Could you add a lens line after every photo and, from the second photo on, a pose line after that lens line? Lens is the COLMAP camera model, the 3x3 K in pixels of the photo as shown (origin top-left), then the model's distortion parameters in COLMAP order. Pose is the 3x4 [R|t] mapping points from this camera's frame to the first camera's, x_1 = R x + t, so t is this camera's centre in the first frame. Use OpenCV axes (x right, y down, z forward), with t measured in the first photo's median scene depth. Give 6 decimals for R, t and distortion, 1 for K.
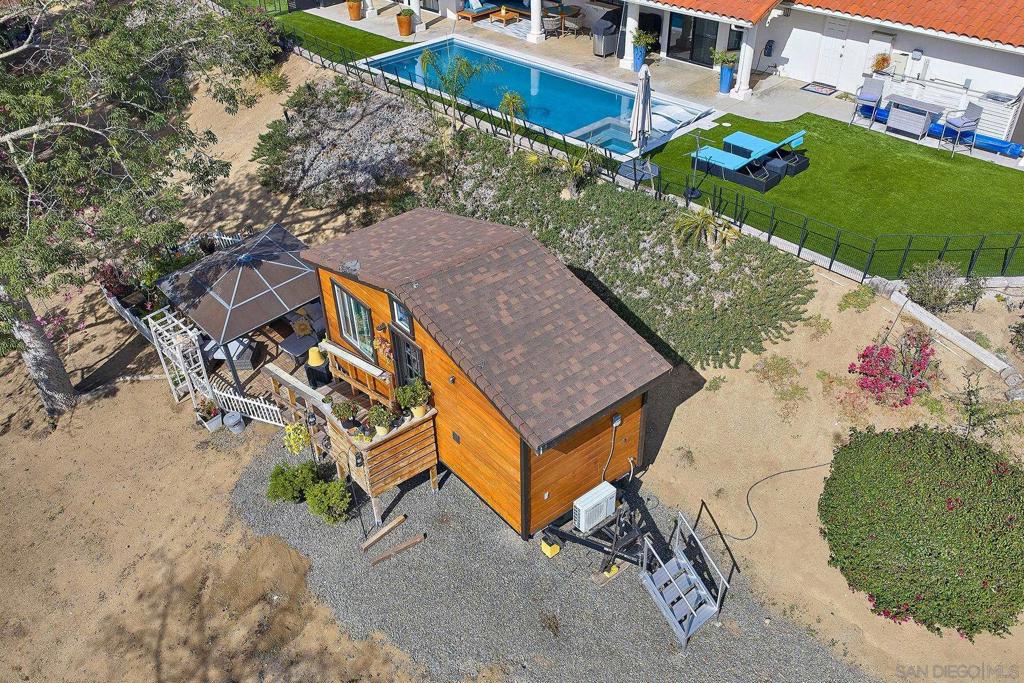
lens RADIAL K [[845.5, 0, 518.8], [0, 845.5, 335.4], [0, 0, 1]] dist [0.019530, -0.023396]
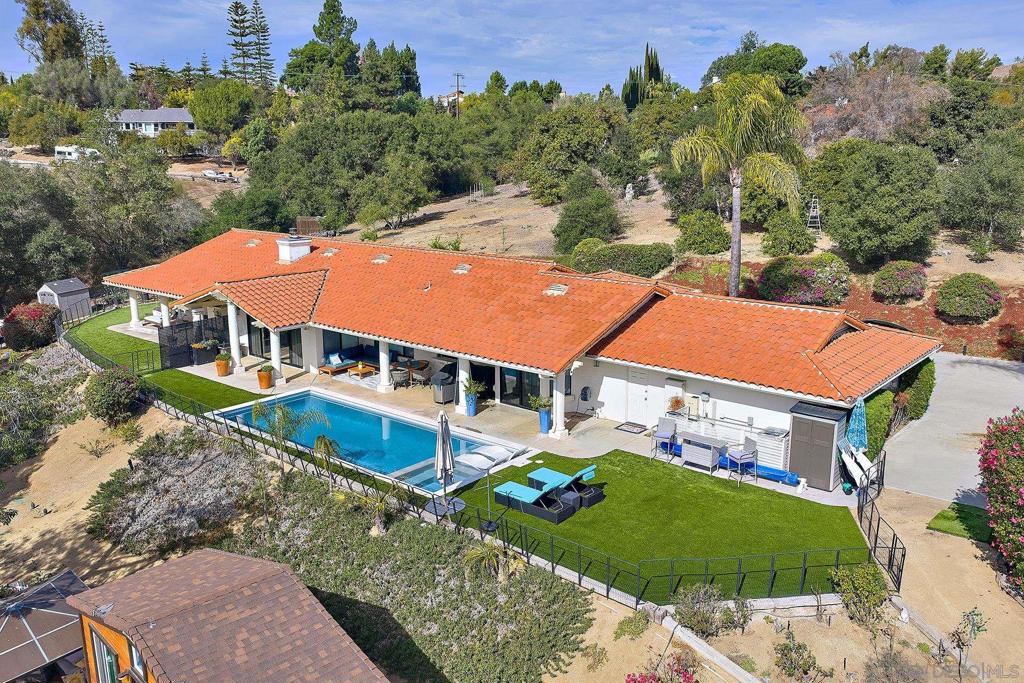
lens RADIAL K [[845.5, 0, 518.4], [0, 845.5, 333.5], [0, 0, 1]] dist [0.019530, -0.023396]
pose [[0.997123, -0.012266, 0.074797, 0.147792], [0.040601, 0.919741, -0.390420, 0.019851], [-0.064005, 0.392334, 0.917593, -0.046849]]
